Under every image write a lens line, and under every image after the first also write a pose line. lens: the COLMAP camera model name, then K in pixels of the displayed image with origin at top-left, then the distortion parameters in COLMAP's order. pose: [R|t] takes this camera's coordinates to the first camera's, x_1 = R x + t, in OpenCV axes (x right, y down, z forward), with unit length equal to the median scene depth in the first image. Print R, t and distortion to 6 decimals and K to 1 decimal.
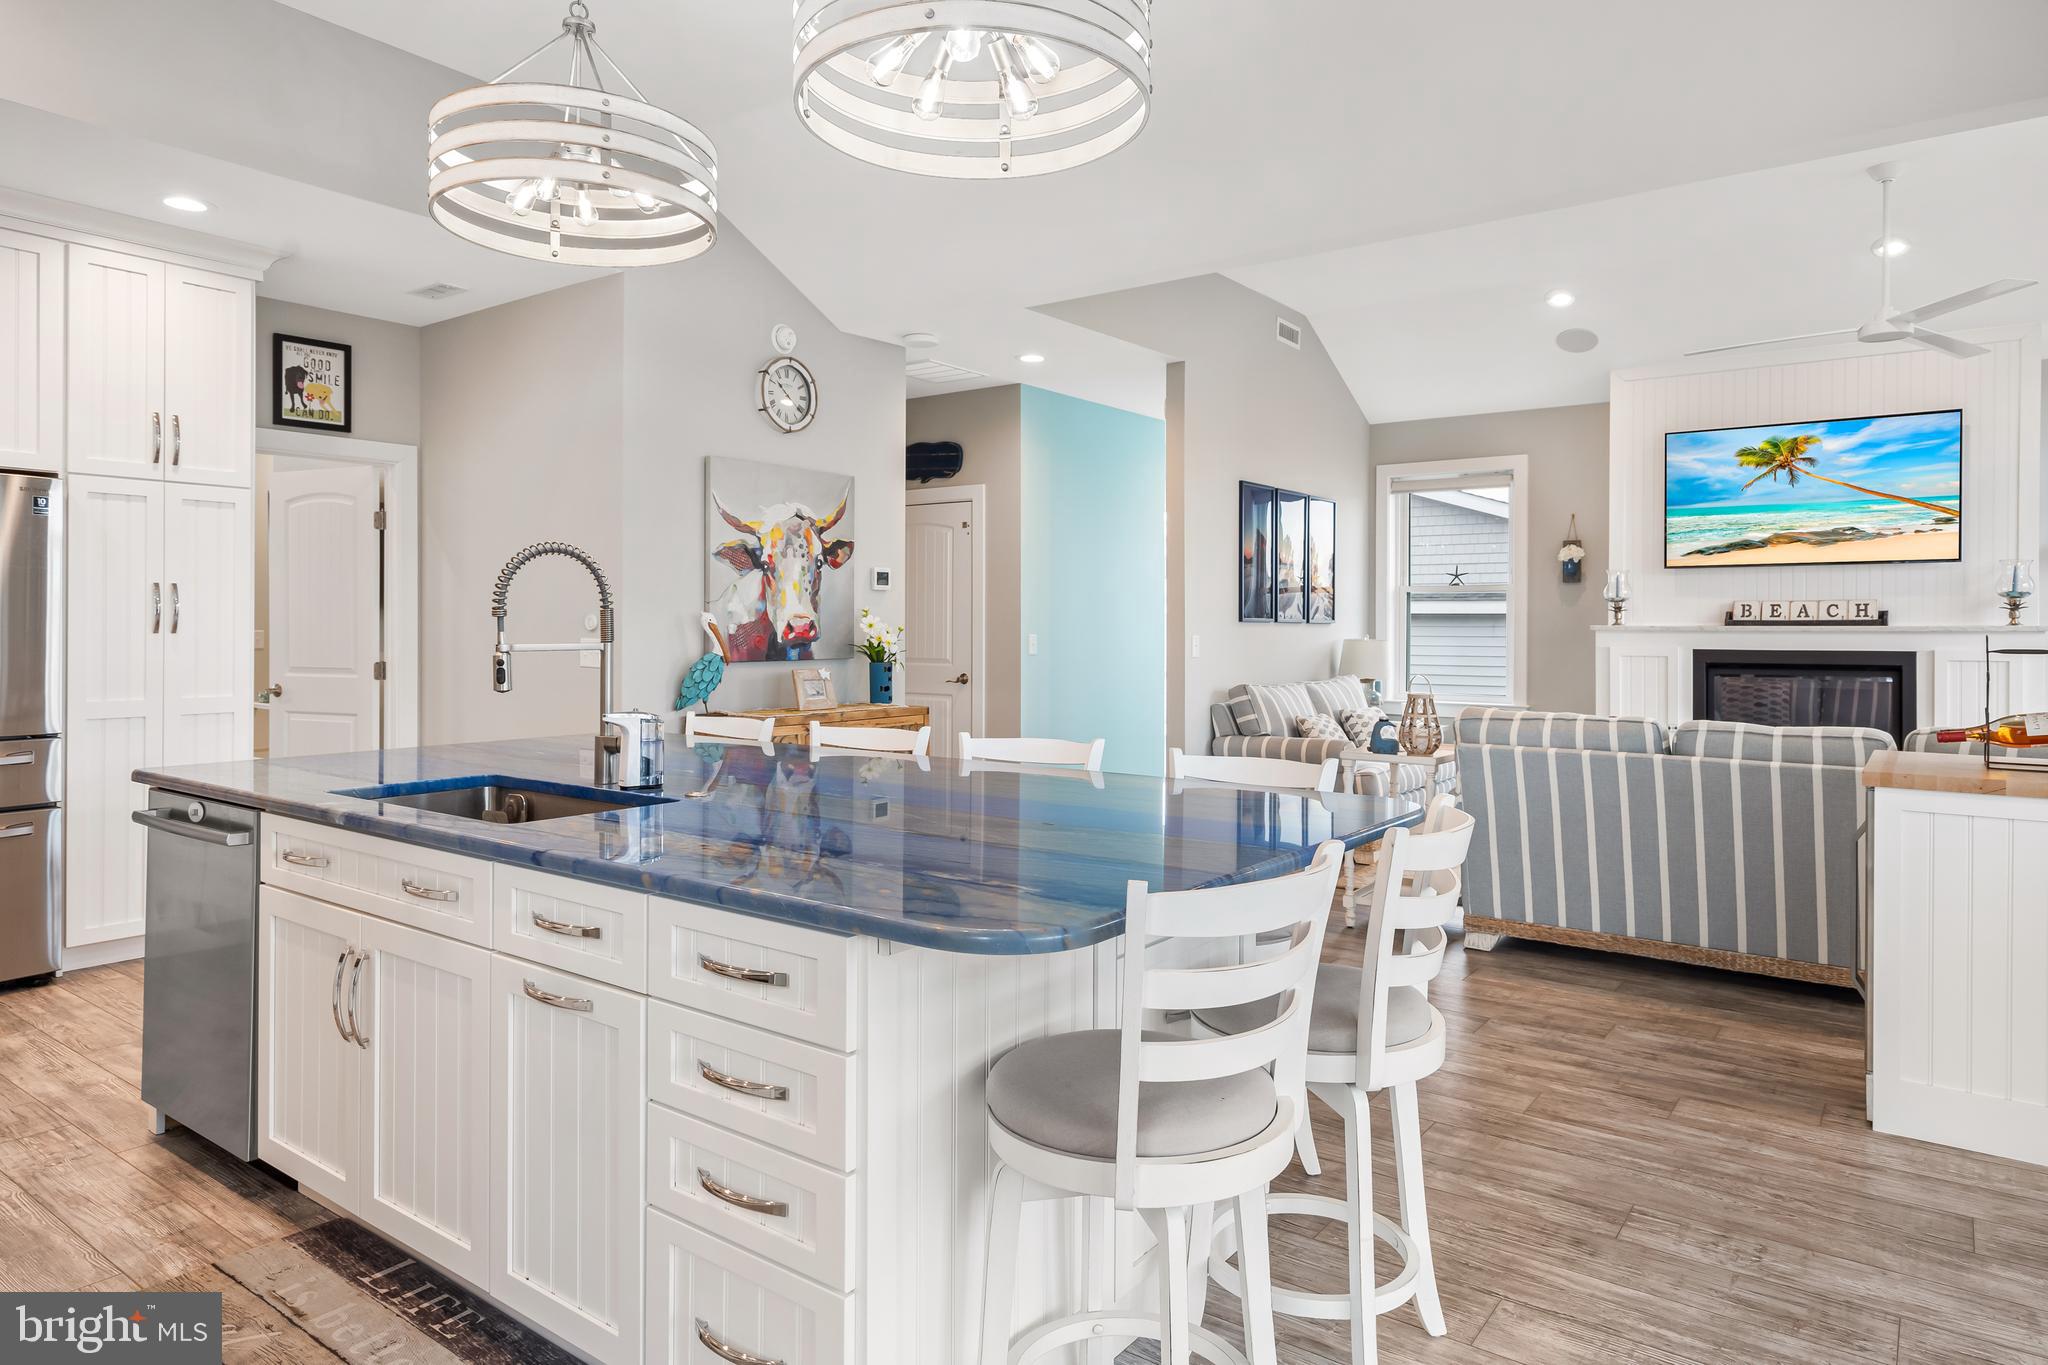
lens RADIAL K [[1253.5, 0, 1010.7], [0, 1253.5, 654.4], [0, 0, 1]] dist [0.010042, -0.007332]
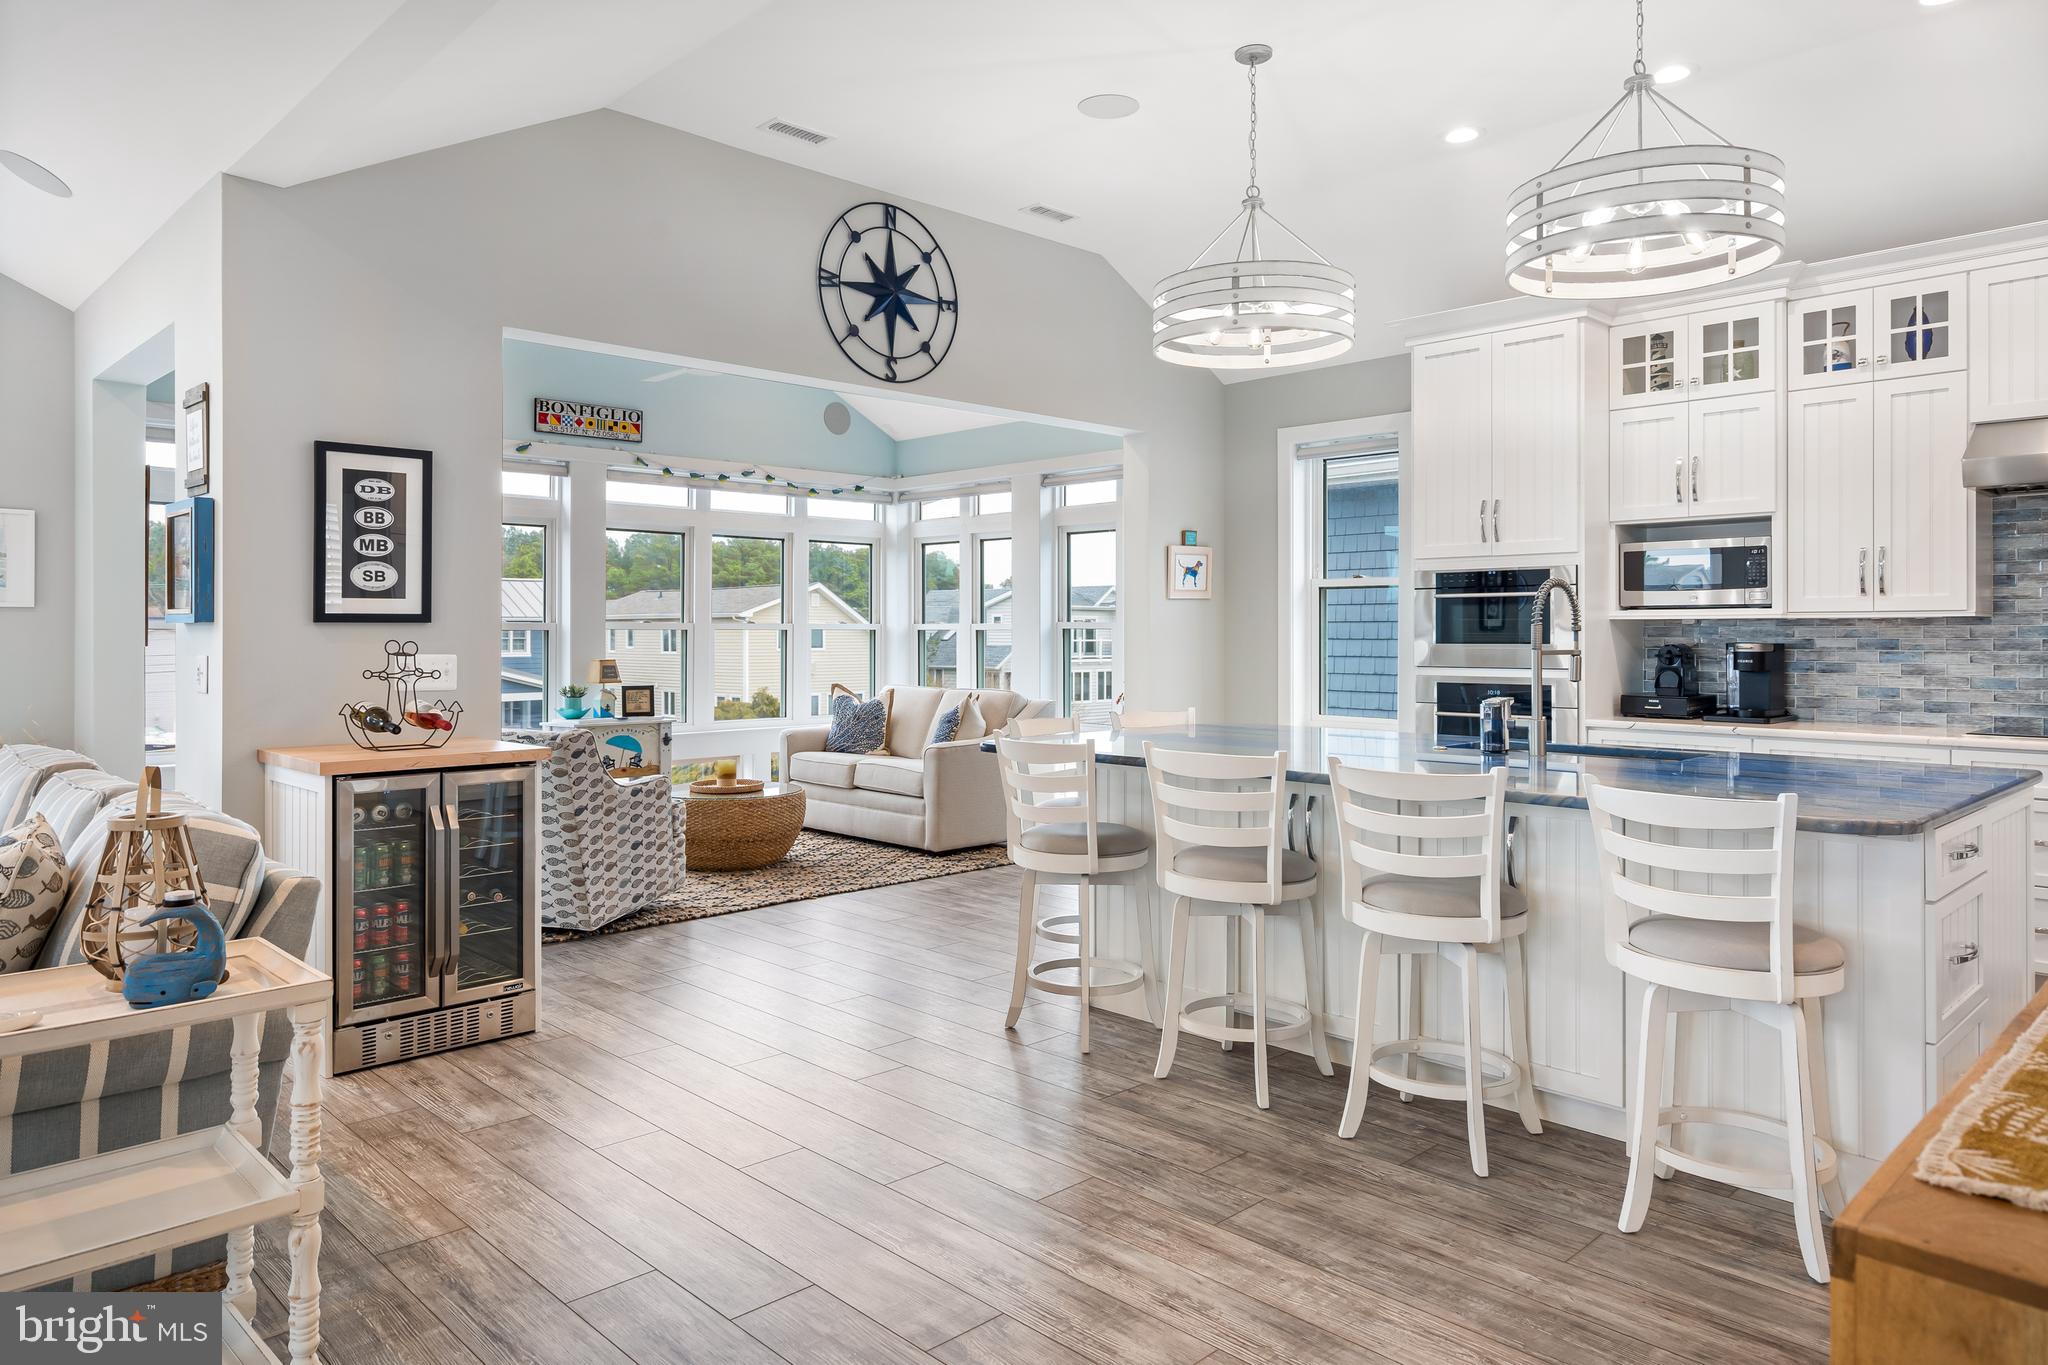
lens RADIAL K [[1341.7, 0, 994.1], [0, 1341.7, 635.6], [0, 0, 1]] dist [0.021416, -0.000484]
pose [[-0.988733, -0.003220, 0.149657, 0.012448], [0.000242, 0.999733, 0.023106, -0.024356], [-0.149692, 0.022882, -0.988468, 1.043232]]
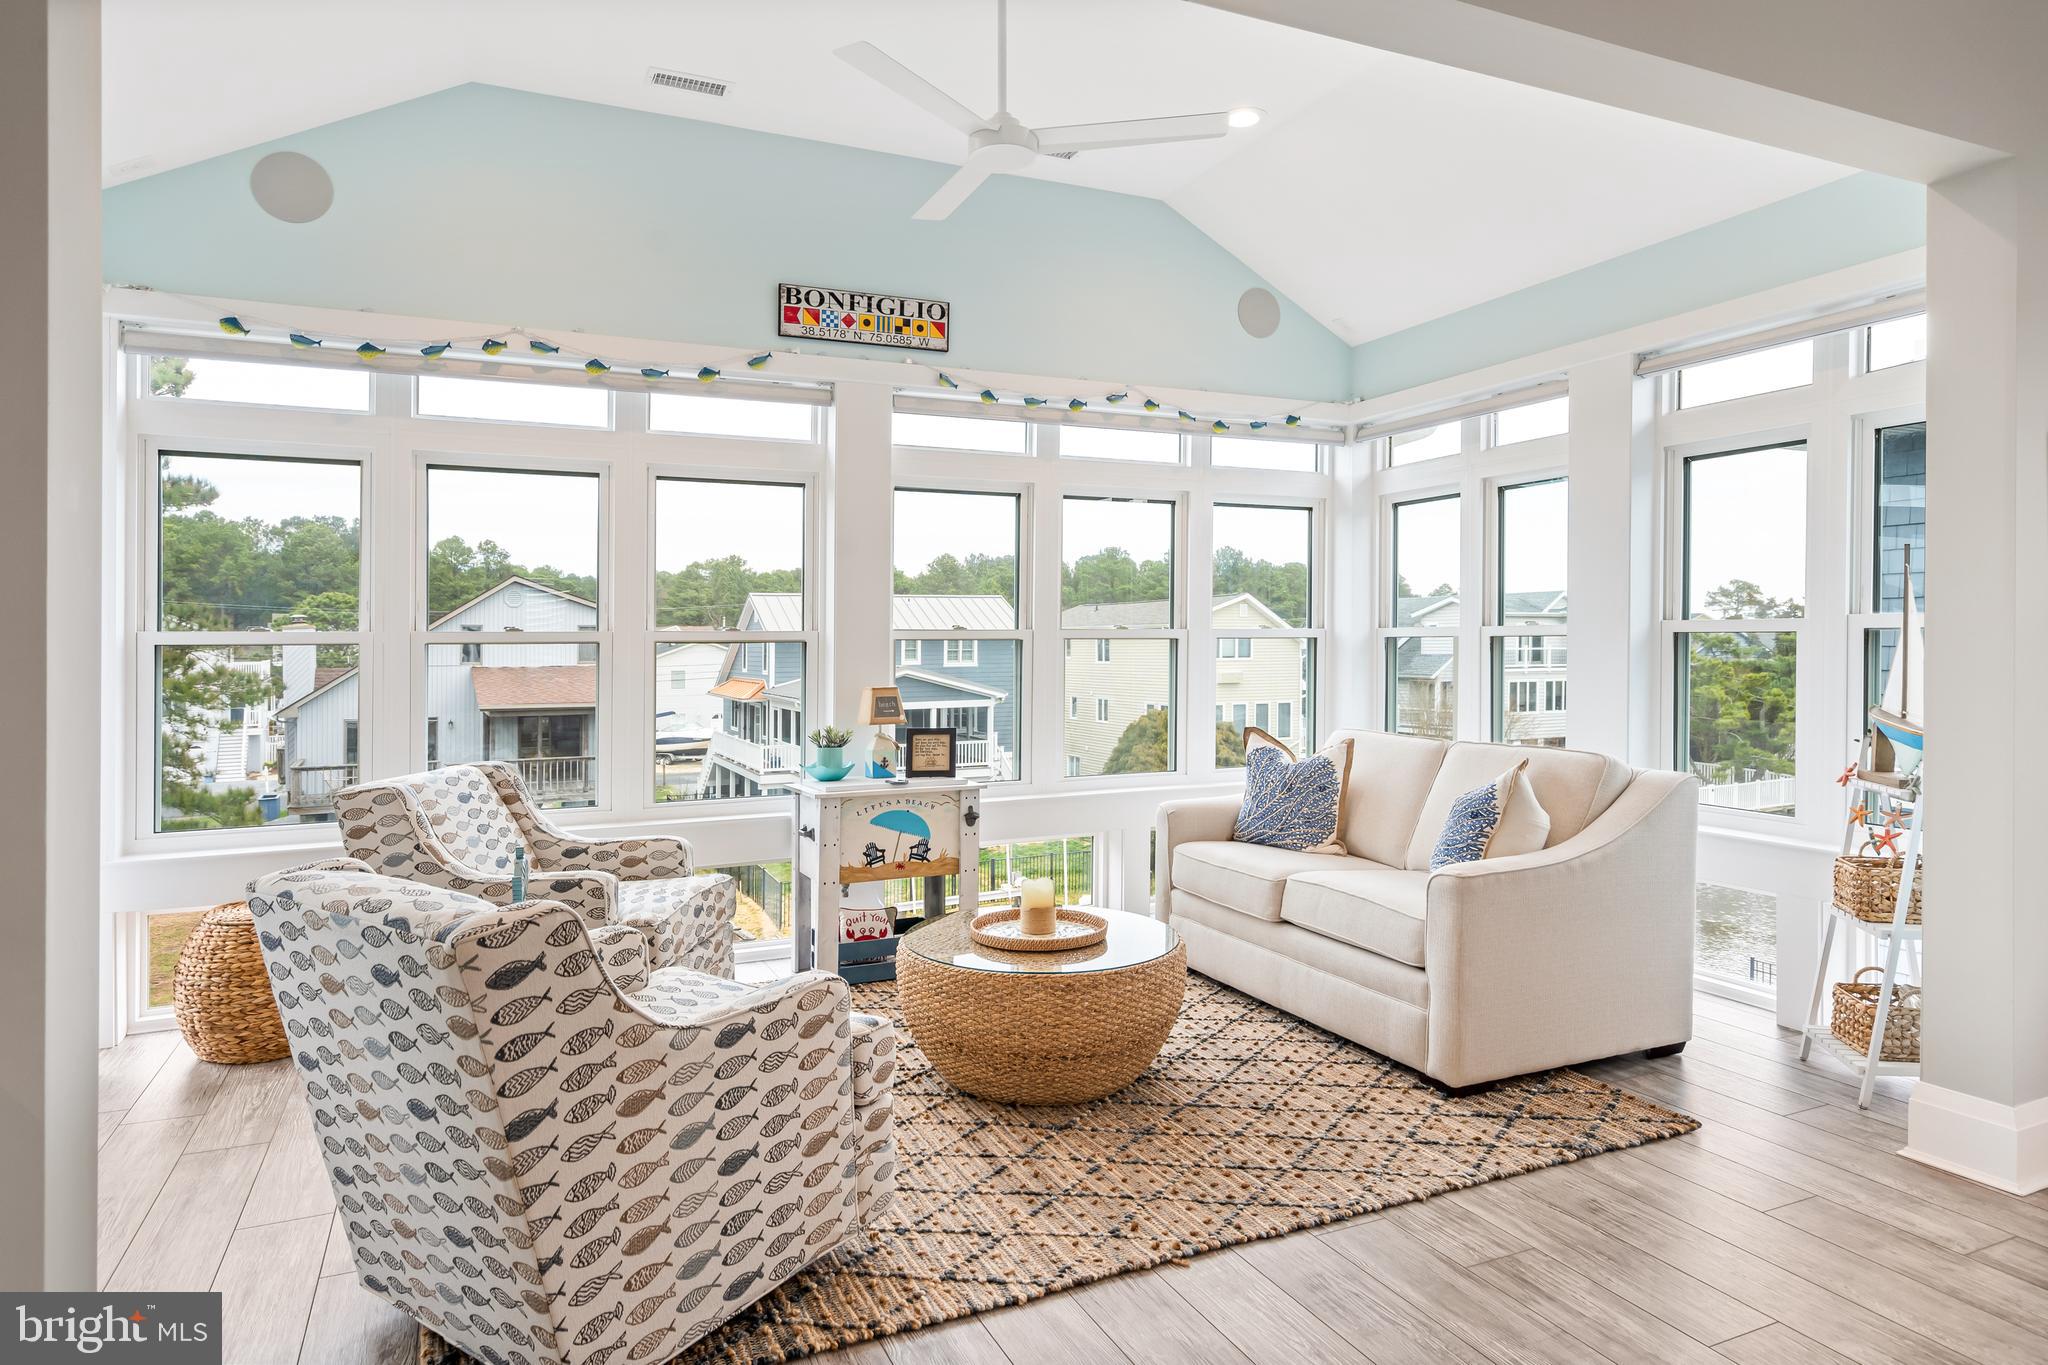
lens RADIAL K [[1191.3, 0, 961.7], [0, 1191.3, 692.6], [0, 0, 1]] dist [0.001979, -0.002323]
pose [[-0.868696, -0.017202, 0.495046, 0.154551], [0.014283, 0.998111, 0.059746, -0.012592], [-0.495139, 0.058972, -0.866810, 0.494709]]
